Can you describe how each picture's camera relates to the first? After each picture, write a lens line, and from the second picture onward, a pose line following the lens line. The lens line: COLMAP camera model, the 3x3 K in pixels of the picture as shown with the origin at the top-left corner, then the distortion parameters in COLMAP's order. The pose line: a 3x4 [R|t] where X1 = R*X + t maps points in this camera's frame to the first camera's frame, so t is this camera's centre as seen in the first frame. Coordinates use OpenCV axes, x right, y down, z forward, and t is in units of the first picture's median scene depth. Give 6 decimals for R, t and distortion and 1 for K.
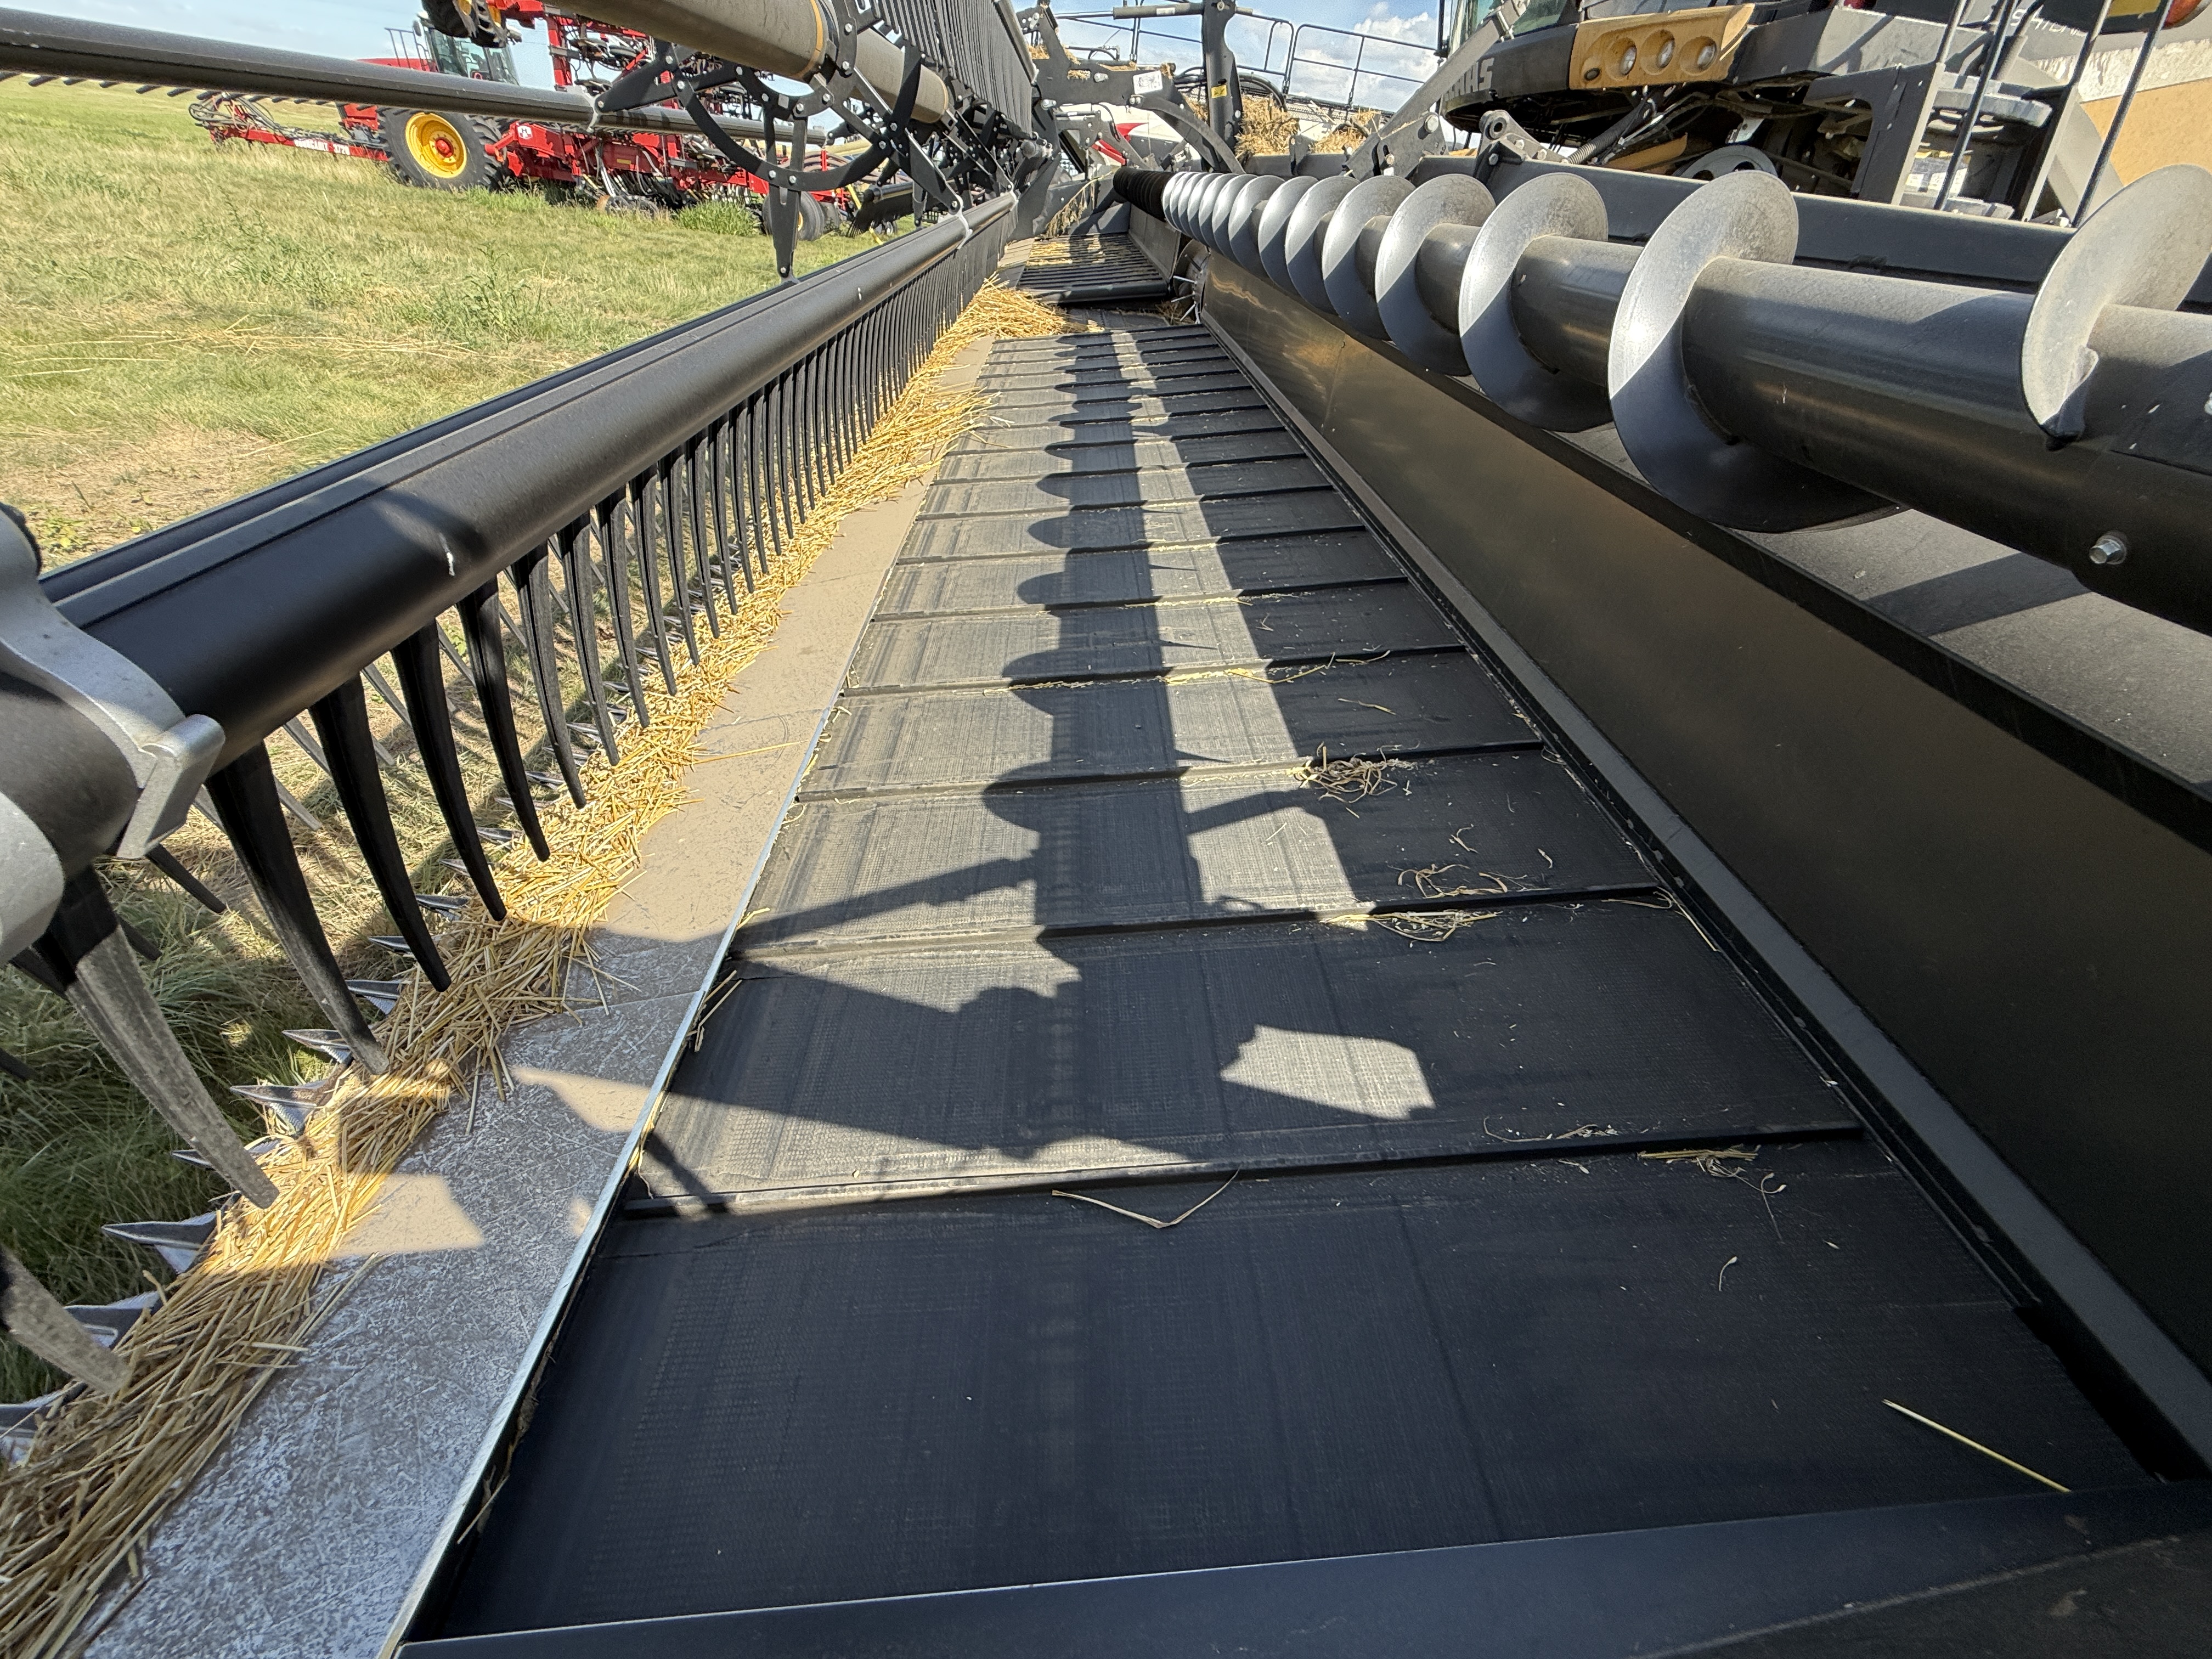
lens RADIAL K [[896.9, 0, 1112.3], [0, 896.9, 827.5], [0, 0, 1]] dist [-0.000774, -0.000632]
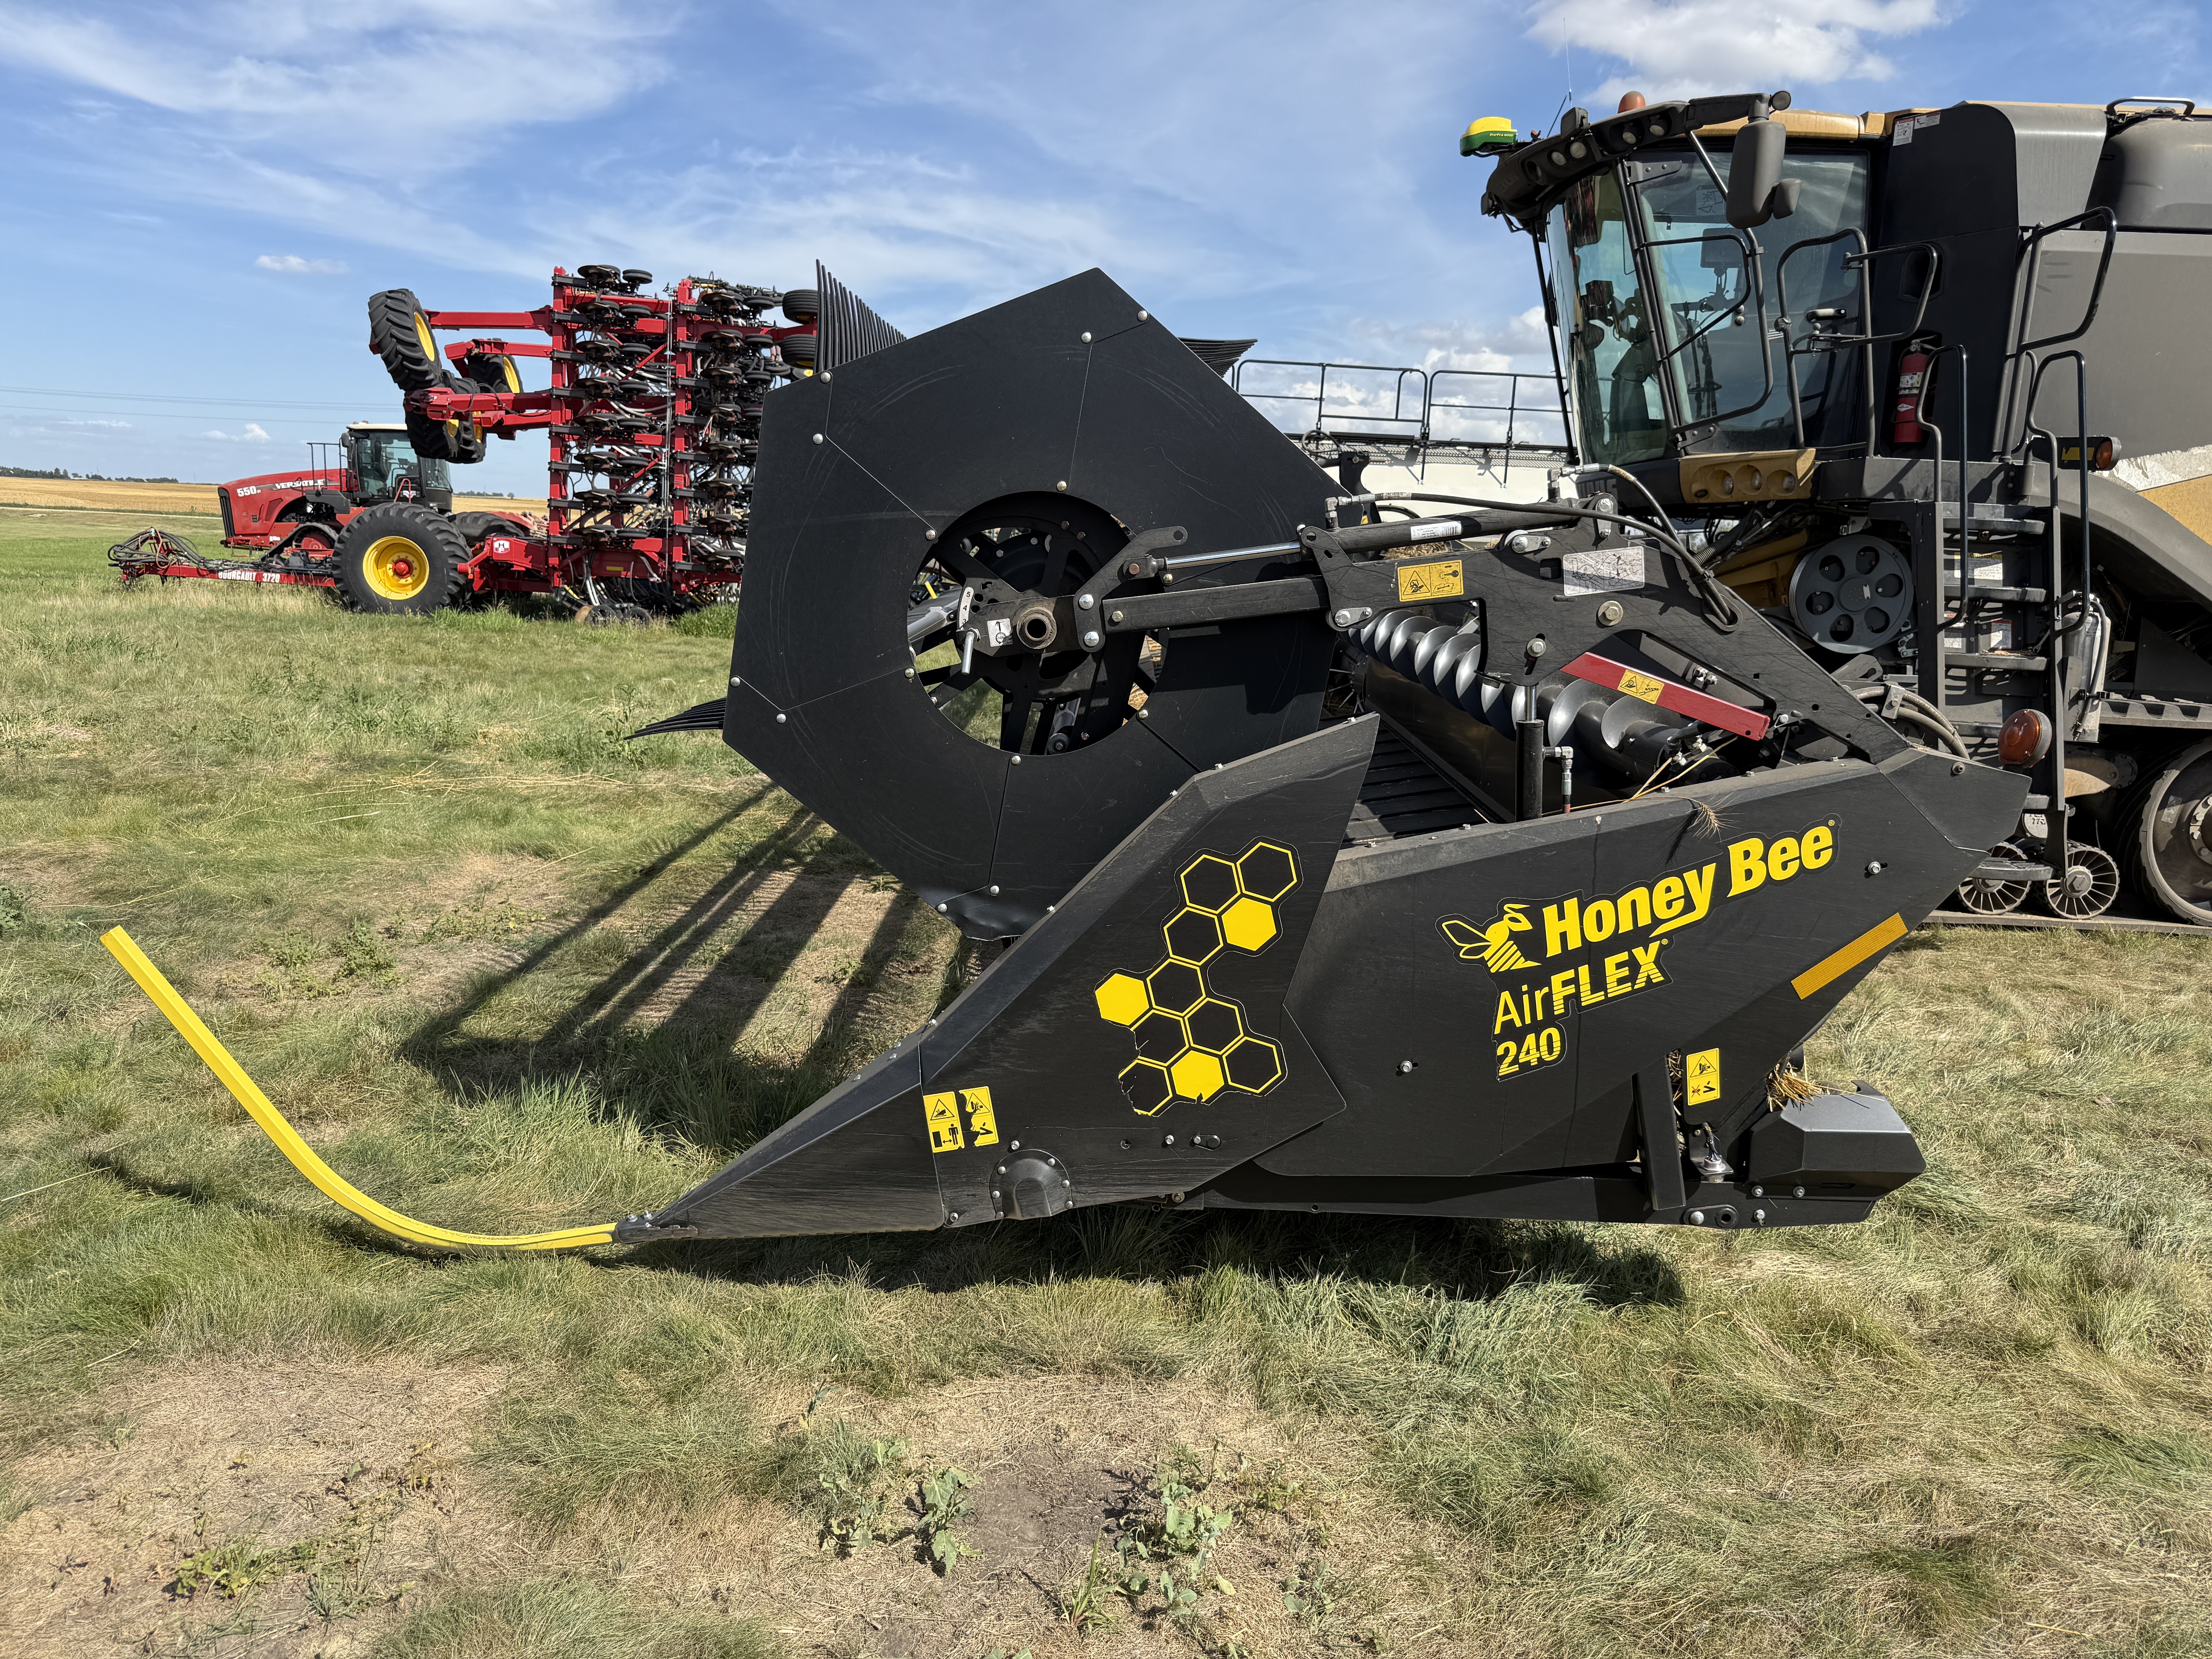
lens RADIAL K [[1615.1, 0, 1098.5], [0, 1615.1, 816.8], [0, 0, 1]] dist [0.059360, -0.072467]
pose [[0.996303, -0.059970, -0.061521, -0.031304], [0.028067, 0.903983, -0.426646, 0.103690], [0.081200, 0.423342, 0.902324, -0.203649]]
